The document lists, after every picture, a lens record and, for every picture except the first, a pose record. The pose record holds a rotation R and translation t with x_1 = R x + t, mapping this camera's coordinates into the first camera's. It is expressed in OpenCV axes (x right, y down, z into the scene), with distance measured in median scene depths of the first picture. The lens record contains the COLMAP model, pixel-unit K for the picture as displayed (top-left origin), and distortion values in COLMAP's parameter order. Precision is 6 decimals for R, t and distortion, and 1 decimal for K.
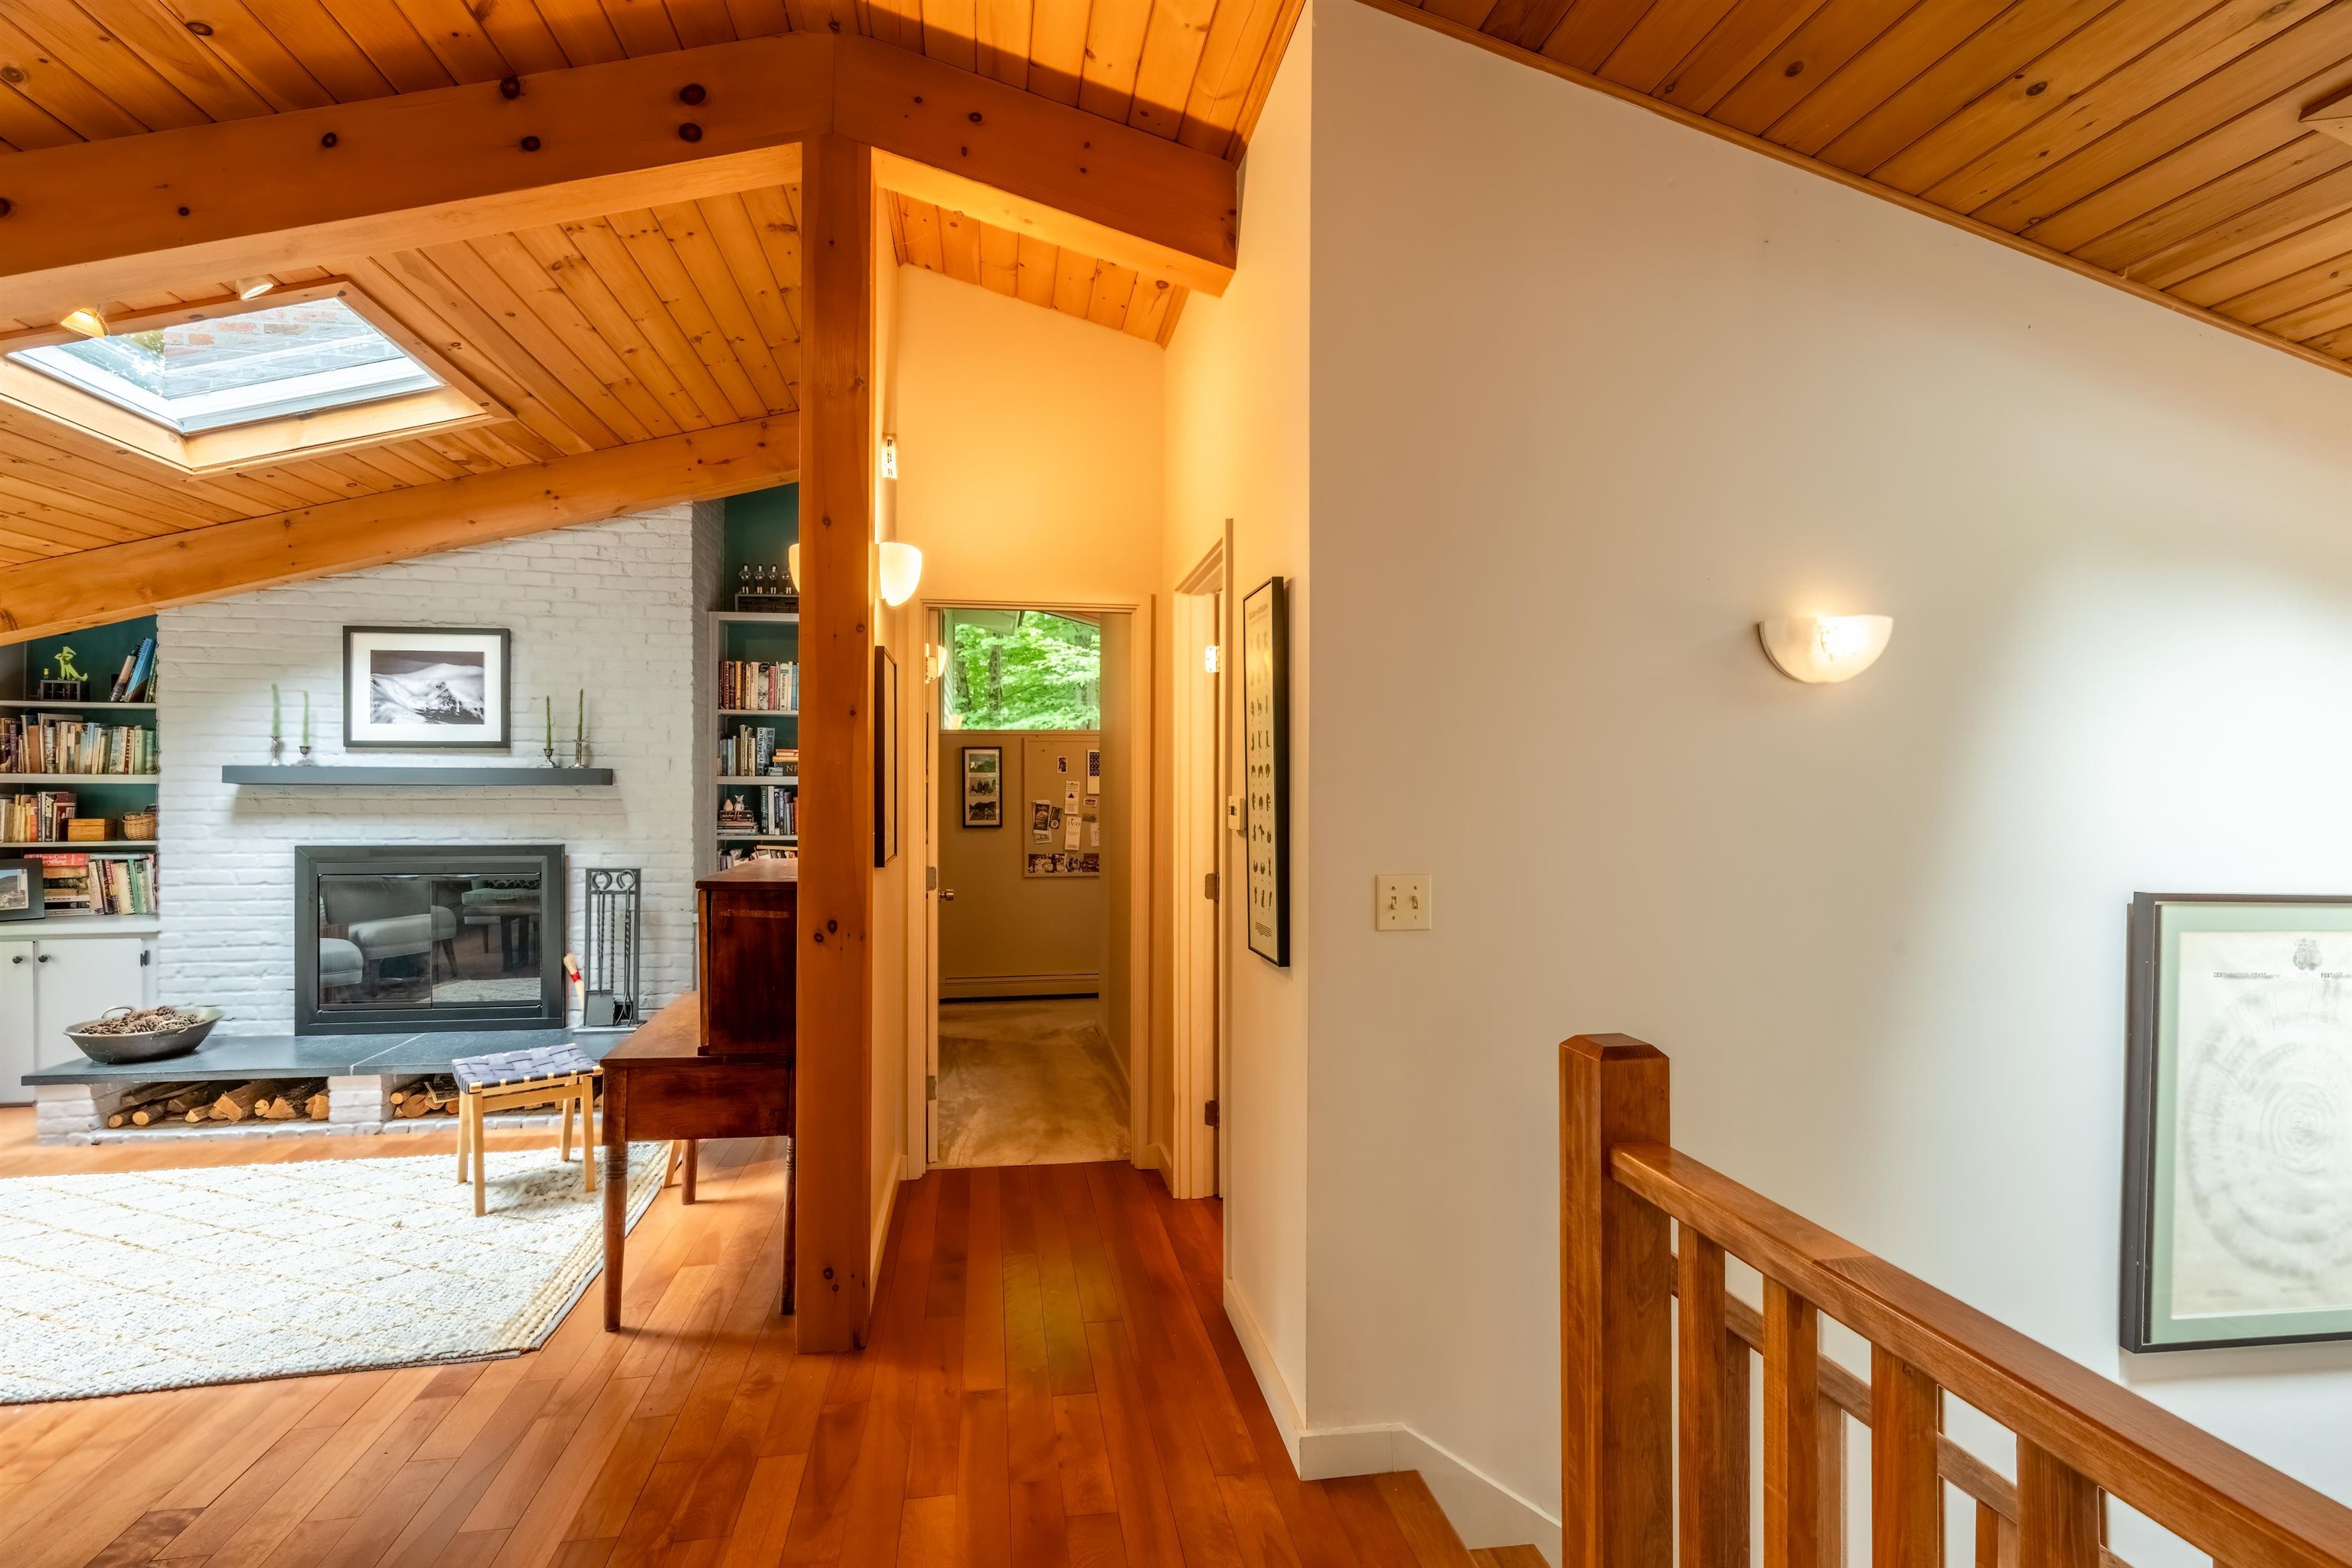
lens RADIAL K [[1078.4, 0, 1123.7], [0, 1078.4, 778.3], [0, 0, 1]] dist [0.005483, 0.000019]
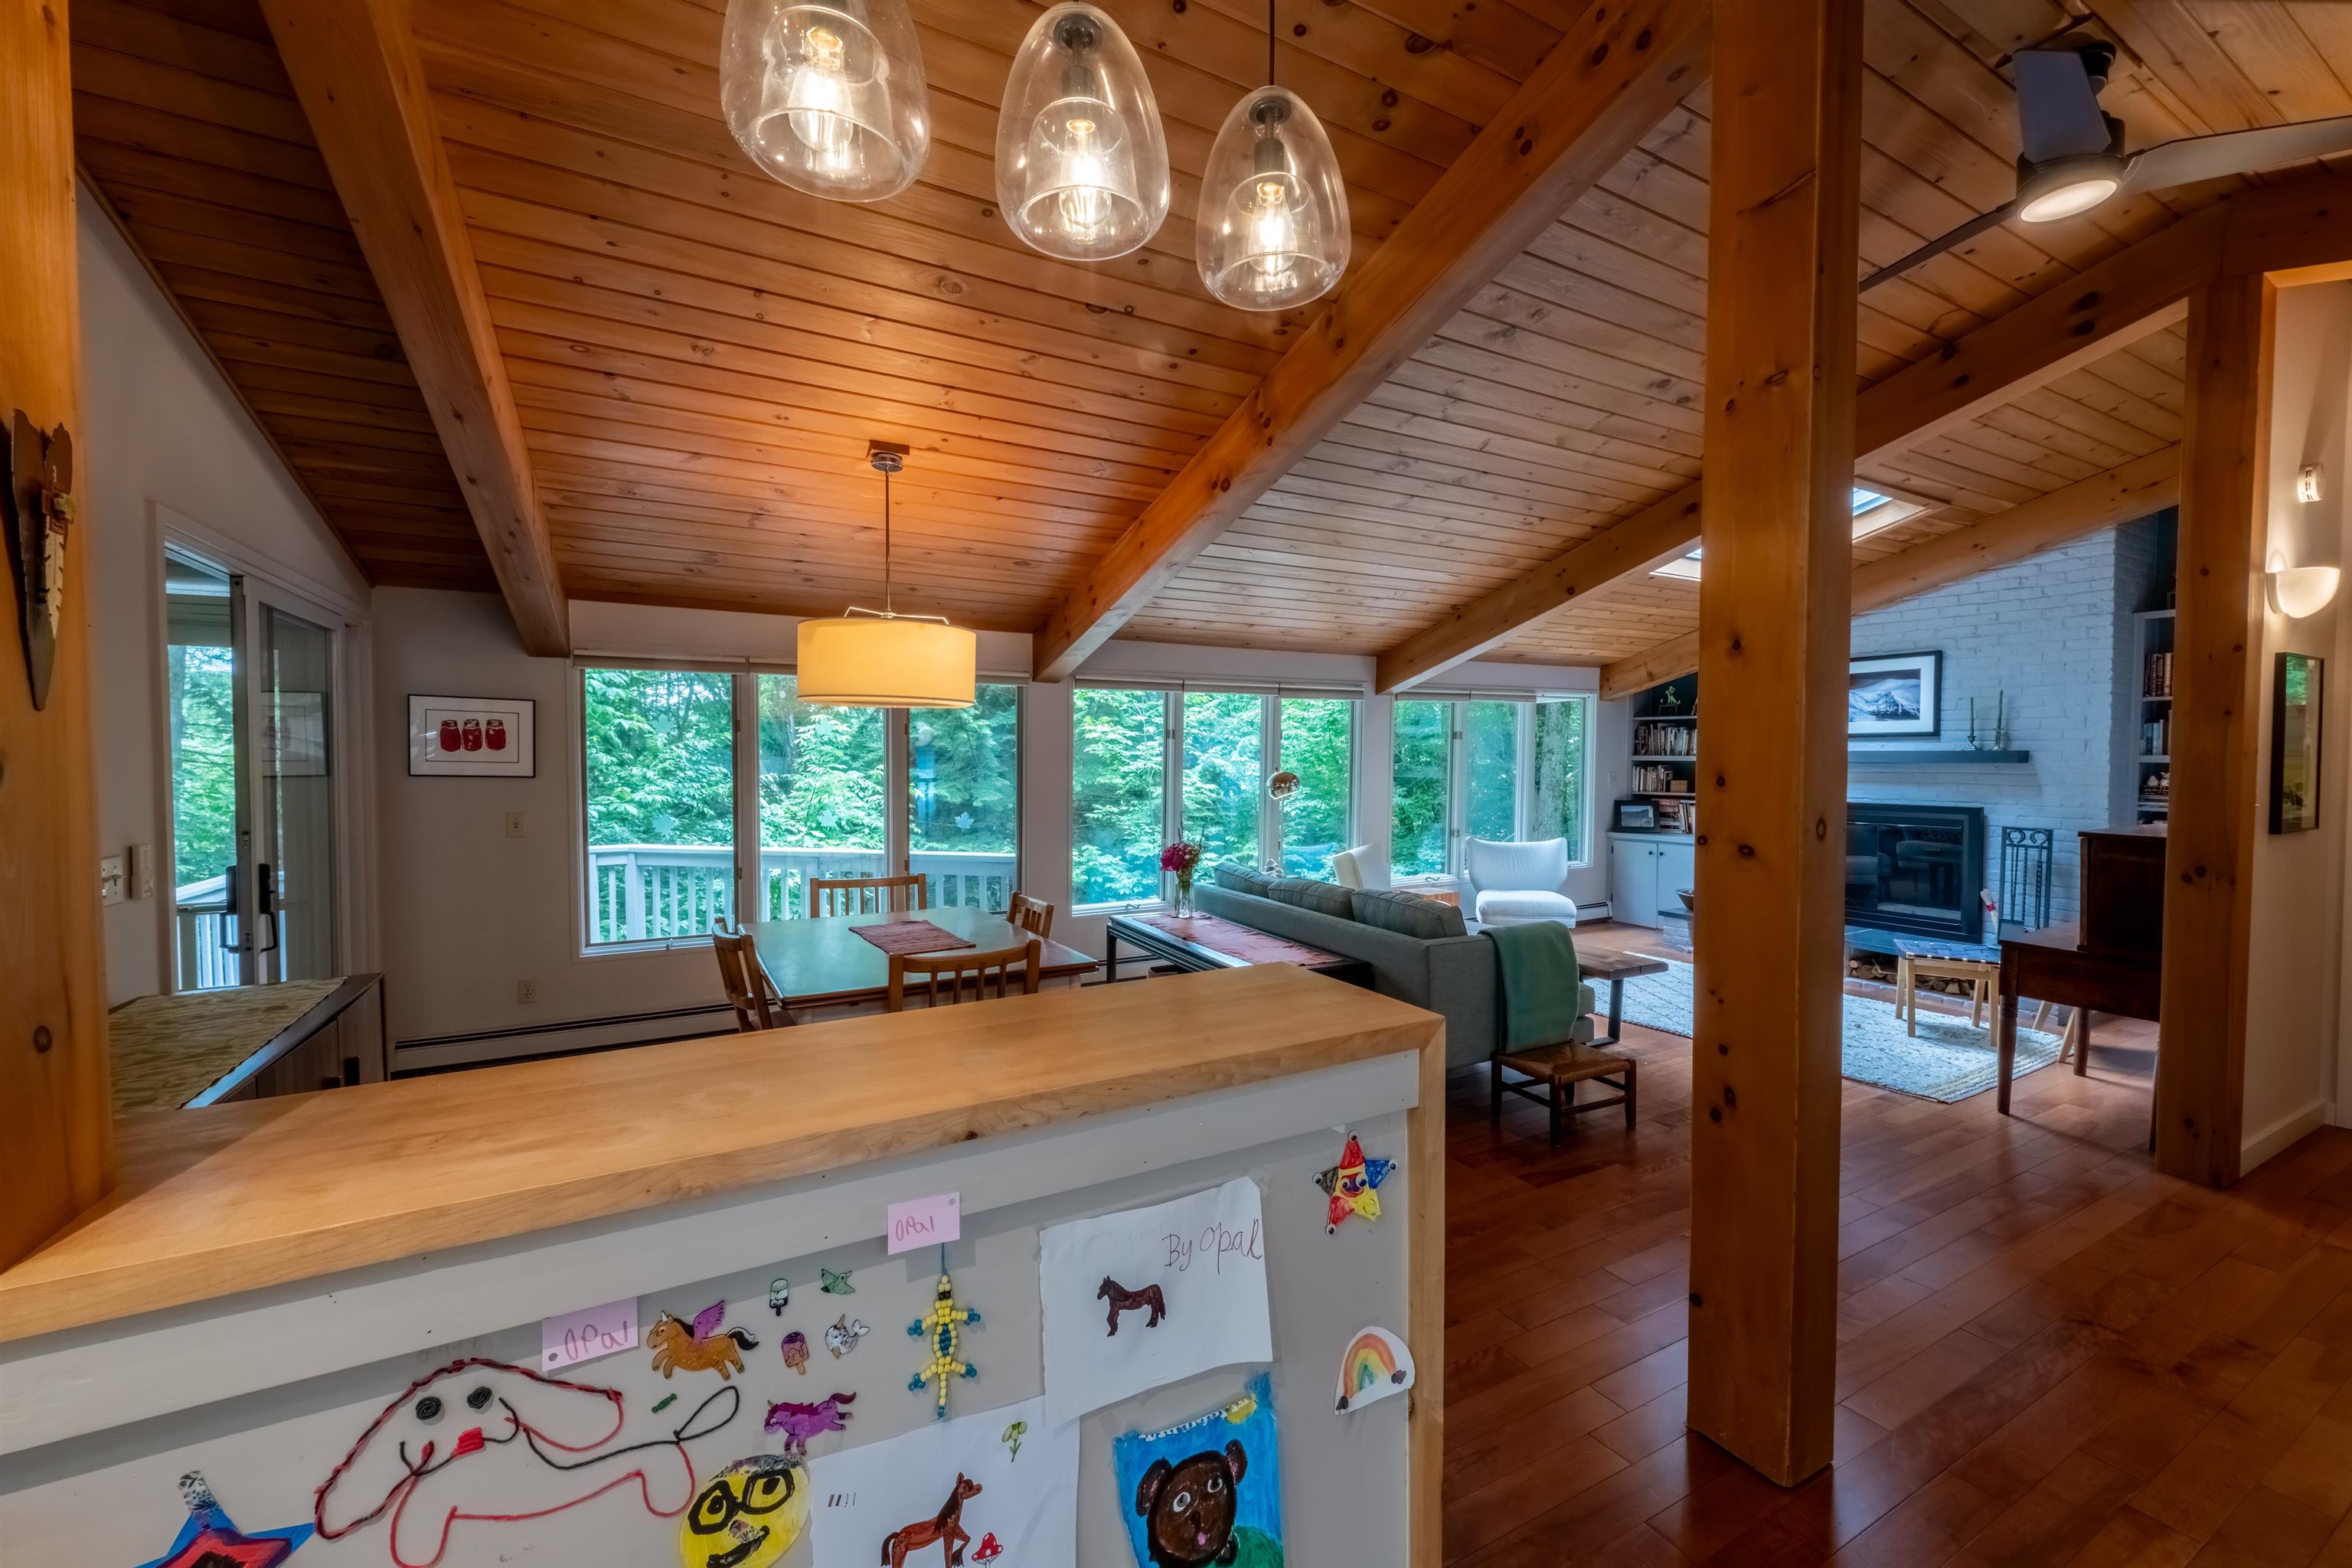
lens RADIAL K [[937.6, 0, 1183.6], [0, 937.6, 791.3], [0, 0, 1]] dist [-0.001362, 0.000585]
pose [[0.366285, 0.032520, -0.929934, 0.198140], [0.006552, 0.999274, 0.037525, -0.008770], [0.930480, -0.019838, 0.365806, -0.346221]]
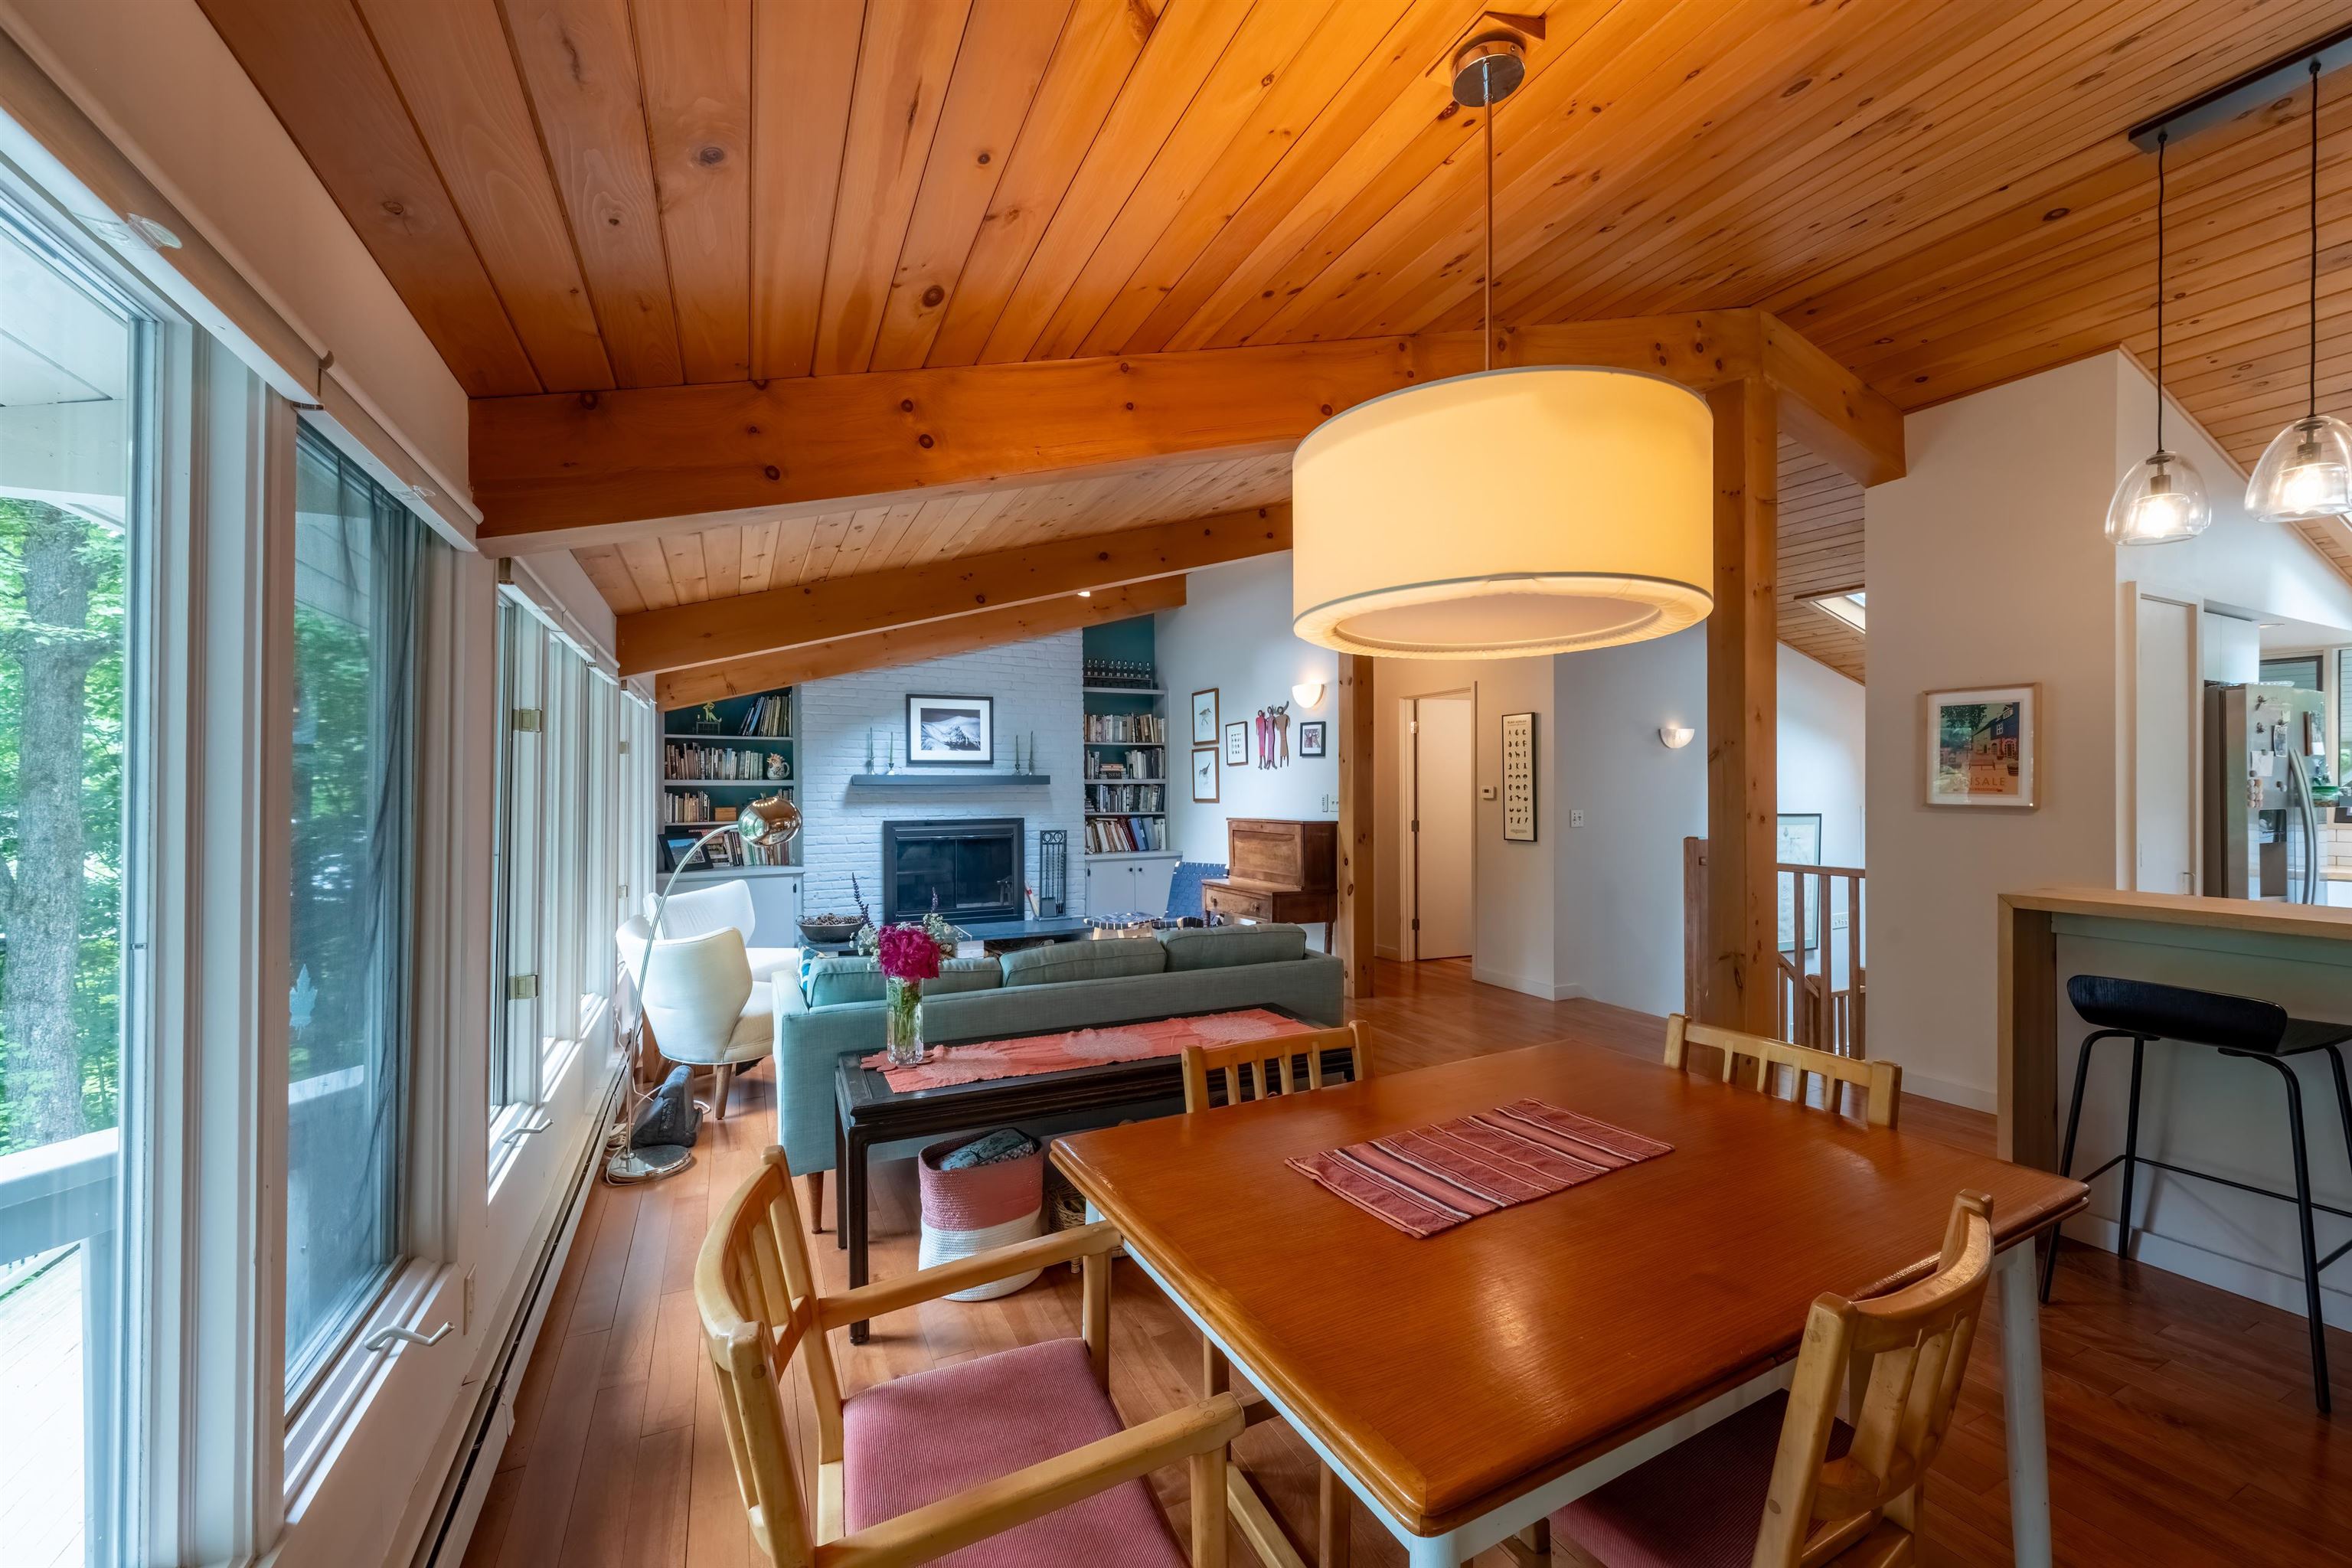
lens RADIAL K [[937.6, 0, 1146.5], [0, 937.6, 787.3], [0, 0, 1]] dist [-0.001362, 0.000585]
pose [[0.950481, -0.007849, 0.310683, -0.807281], [0.004579, 0.999926, 0.011253, -0.006056], [-0.310749, -0.009273, 0.950447, -0.542237]]
